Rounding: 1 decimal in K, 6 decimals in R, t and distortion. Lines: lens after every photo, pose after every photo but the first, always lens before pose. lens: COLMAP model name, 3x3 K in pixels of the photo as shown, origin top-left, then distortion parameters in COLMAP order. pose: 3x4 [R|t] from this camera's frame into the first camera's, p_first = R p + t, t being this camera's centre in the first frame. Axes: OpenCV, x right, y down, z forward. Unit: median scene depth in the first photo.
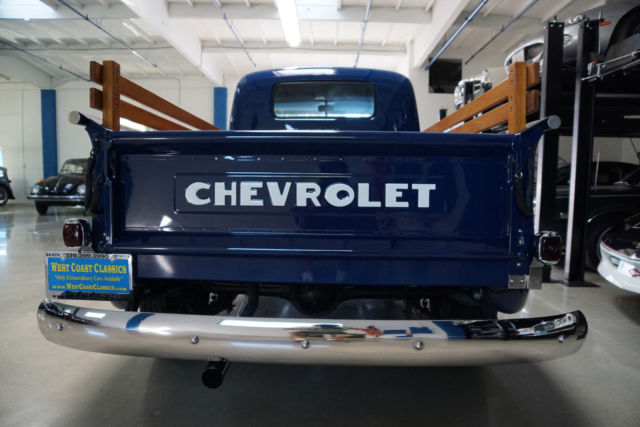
lens RADIAL K [[437.8, 0, 321.4], [0, 437.8, 215.8], [0, 0, 1]] dist [-0.137885, 0.102183]
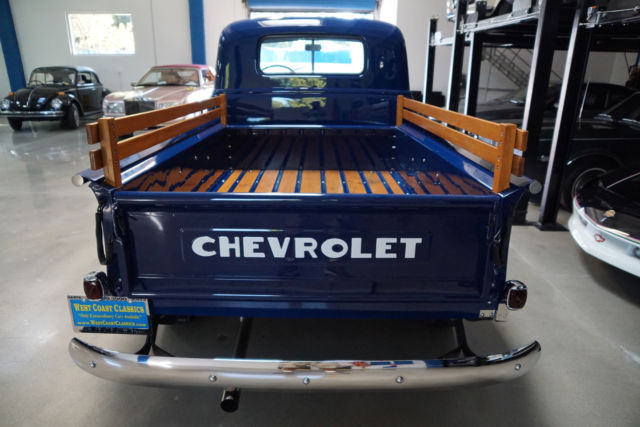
lens RADIAL K [[437.8, 0, 321.4], [0, 437.8, 215.8], [0, 0, 1]] dist [-0.137885, 0.102183]
pose [[0.999261, -0.009468, 0.037266, -0.030675], [-0.000128, 0.968389, 0.249446, -0.390151], [-0.038449, -0.249267, 0.967671, -0.040250]]
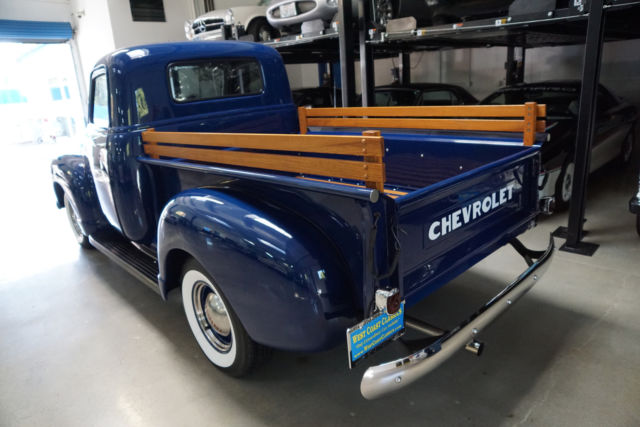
lens RADIAL K [[434.0, 0, 320.0], [0, 434.0, 213.5], [0, 0, 1]] dist [-0.139786, 0.101184]
pose [[0.708449, -0.267127, 0.653256, -1.306073], [0.134026, 0.959682, 0.247080, -0.447727], [-0.692919, -0.087490, 0.715687, 0.333433]]
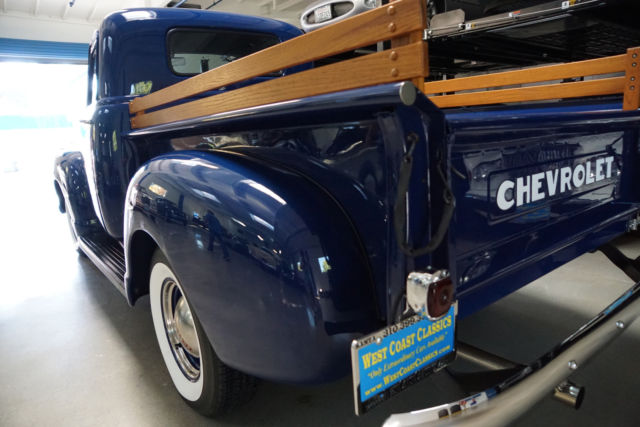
lens RADIAL K [[437.8, 0, 321.4], [0, 437.8, 215.8], [0, 0, 1]] dist [-0.137885, 0.102183]
pose [[0.769880, -0.182971, 0.611397, -1.007560], [0.111549, 0.981852, 0.153372, -0.168827], [-0.628364, -0.049877, 0.776319, 0.596571]]
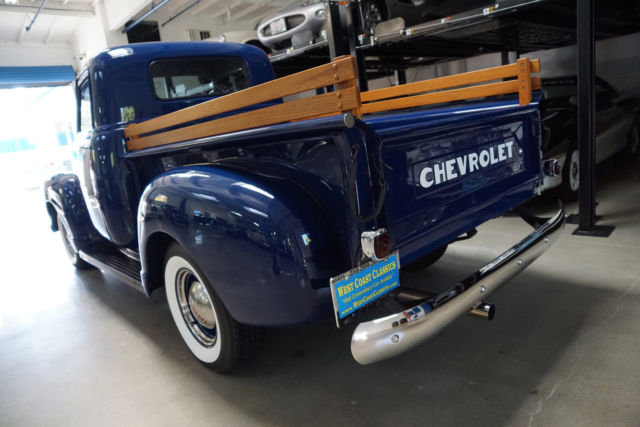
lens RADIAL K [[434.0, 0, 320.0], [0, 434.0, 213.5], [0, 0, 1]] dist [-0.139786, 0.101184]
pose [[0.707018, -0.255362, 0.659482, -1.232453], [0.195946, 0.966757, 0.164274, -0.197798], [-0.679508, 0.013078, 0.733552, 0.356805]]
